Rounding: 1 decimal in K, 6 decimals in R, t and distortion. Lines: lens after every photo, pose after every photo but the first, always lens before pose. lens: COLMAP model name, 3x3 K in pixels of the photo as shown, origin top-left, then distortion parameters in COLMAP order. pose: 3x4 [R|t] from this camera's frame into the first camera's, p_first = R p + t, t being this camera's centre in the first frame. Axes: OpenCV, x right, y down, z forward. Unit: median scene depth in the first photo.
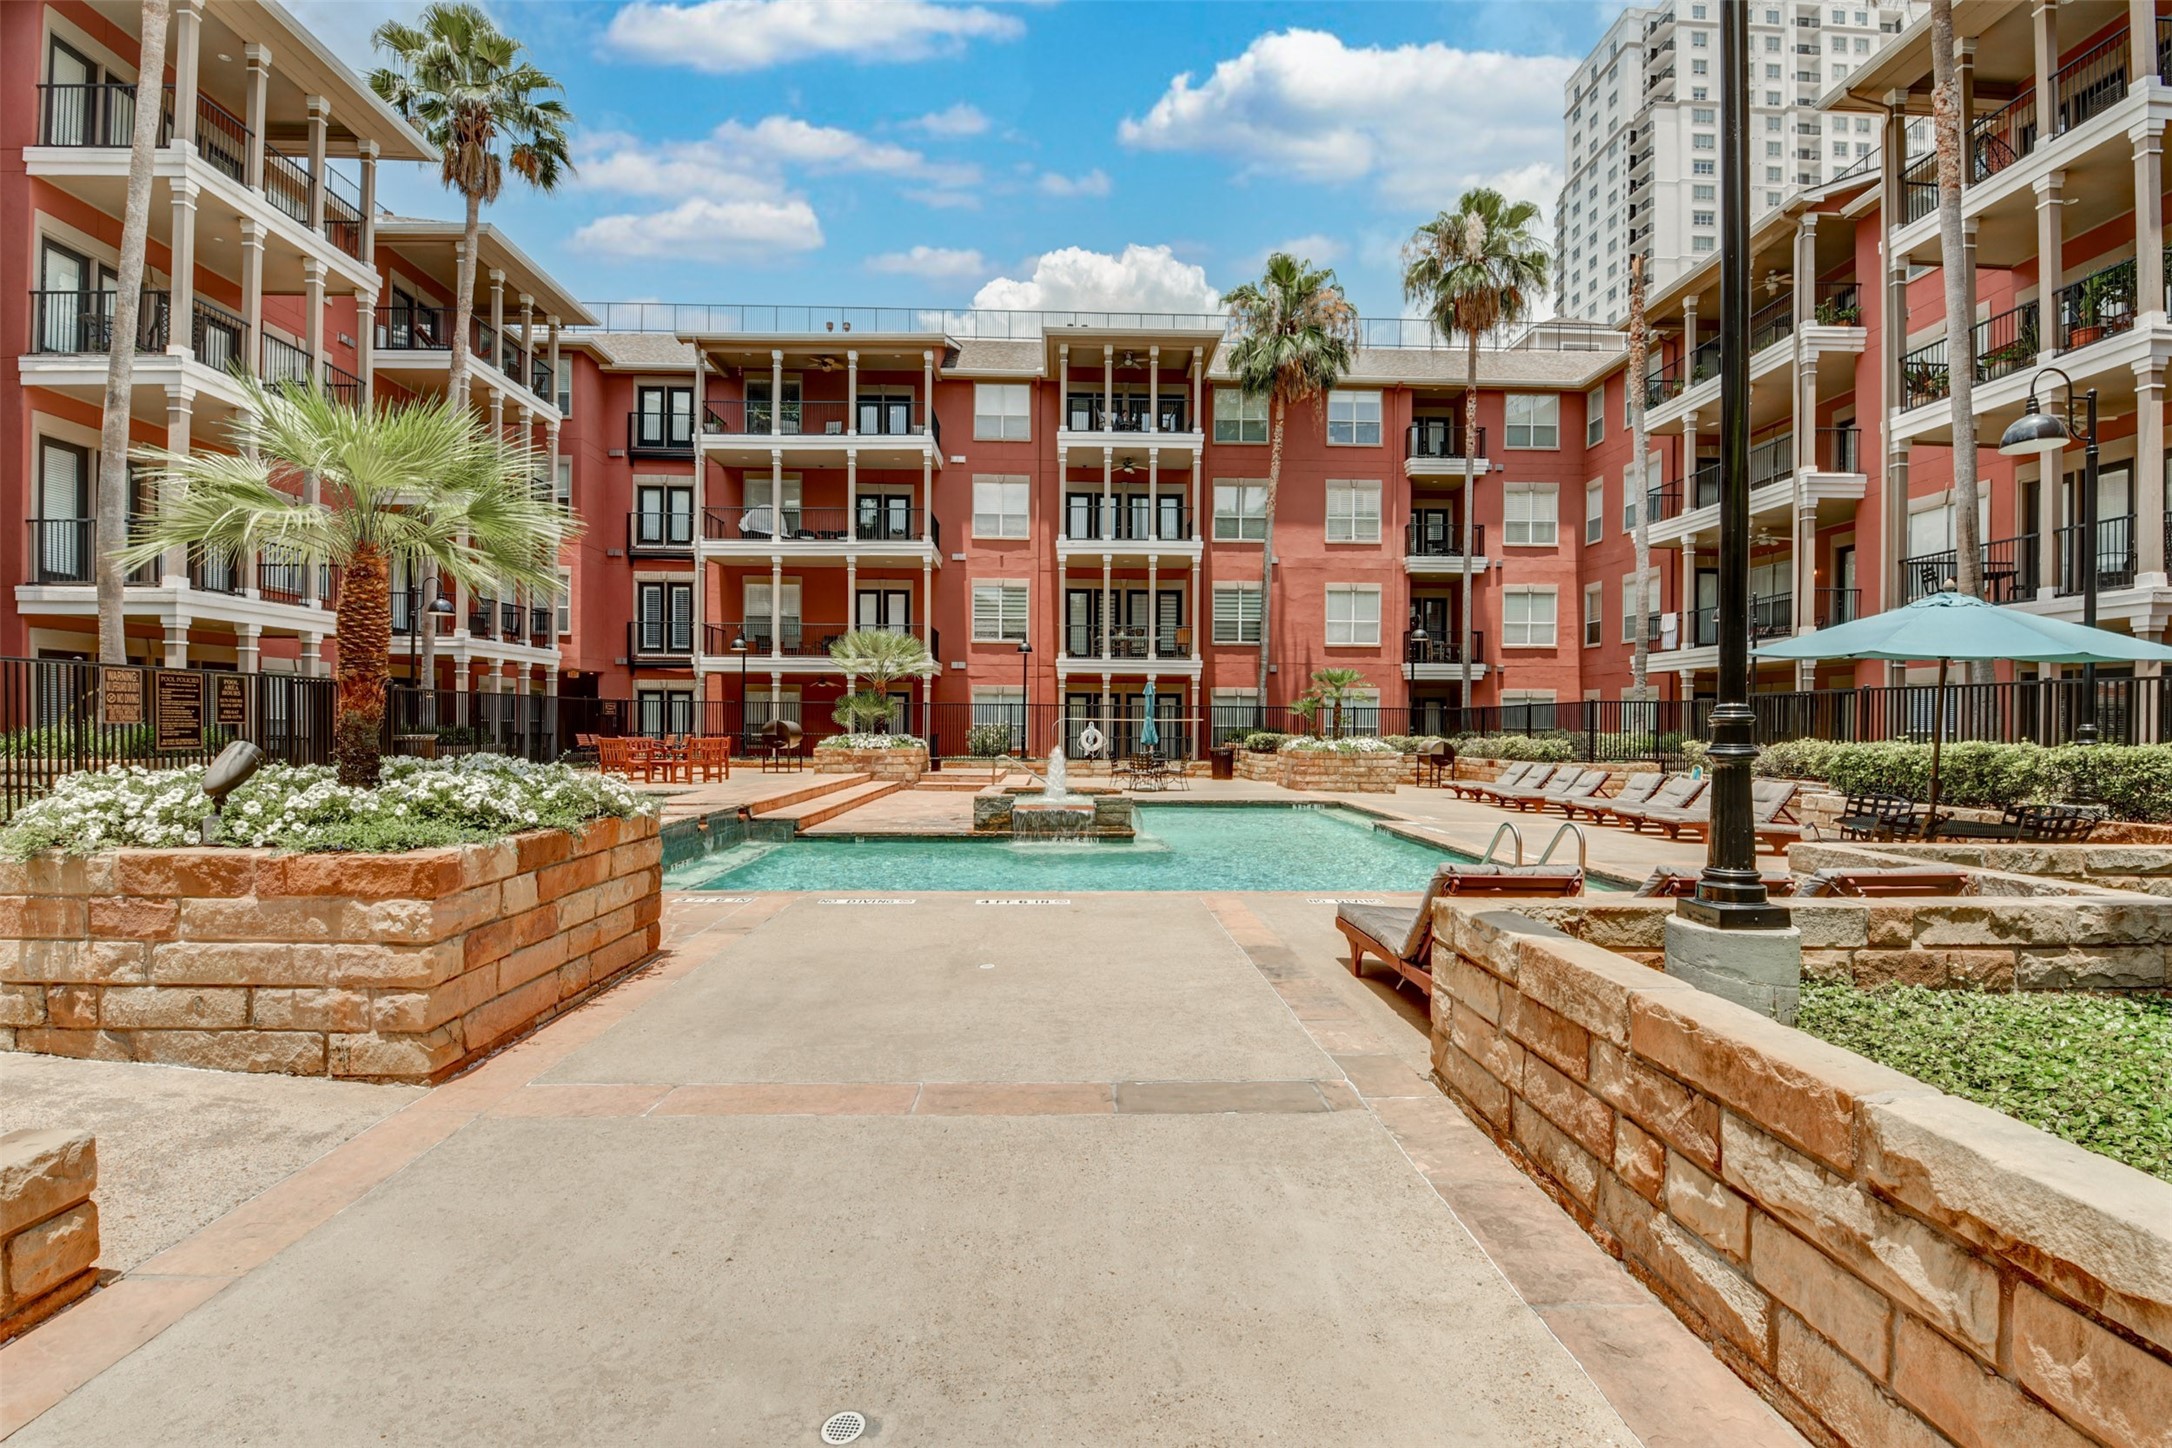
lens RADIAL K [[909.7, 0, 1099.1], [0, 909.7, 719.7], [0, 0, 1]] dist [-0.018897, -0.000117]
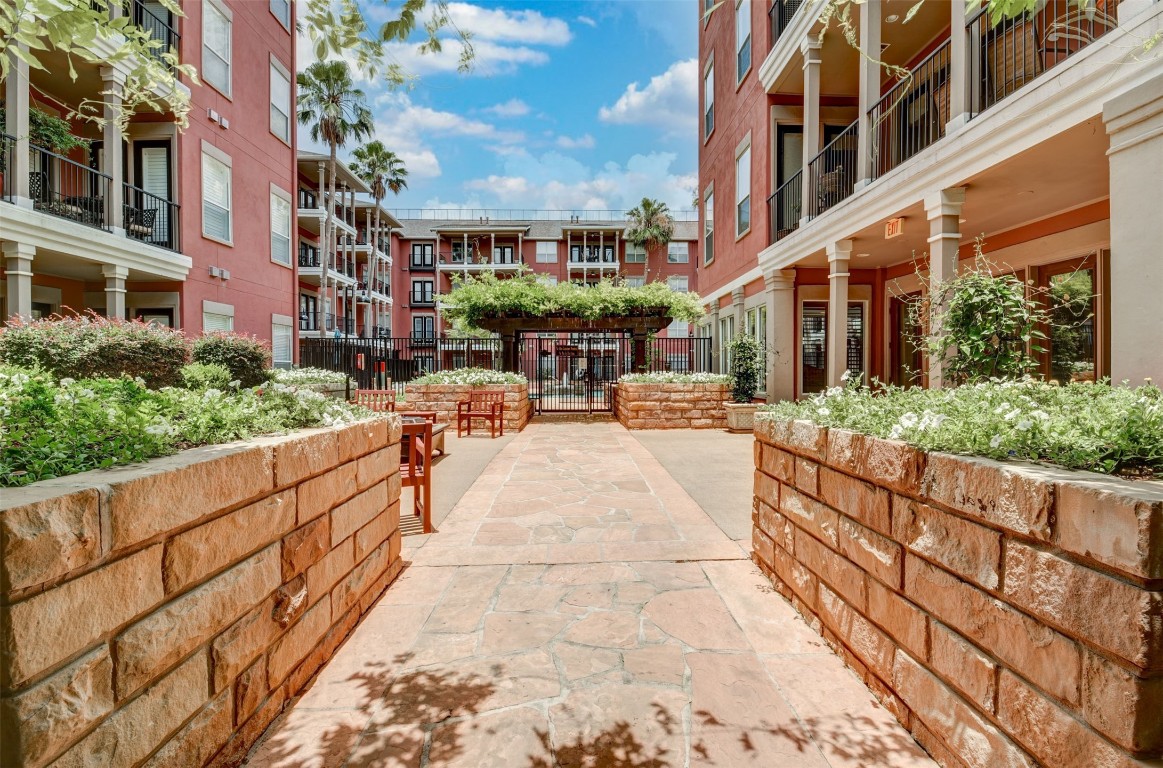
lens RADIAL K [[510.3, 0, 577.6], [0, 510.3, 378.3], [0, 0, 1]] dist [-0.009317, -0.006012]
pose [[0.999356, -0.007494, -0.035094, 0.037335], [0.008257, 0.999731, 0.021664, 0.004187], [0.034922, -0.021939, 0.999149, -0.540365]]
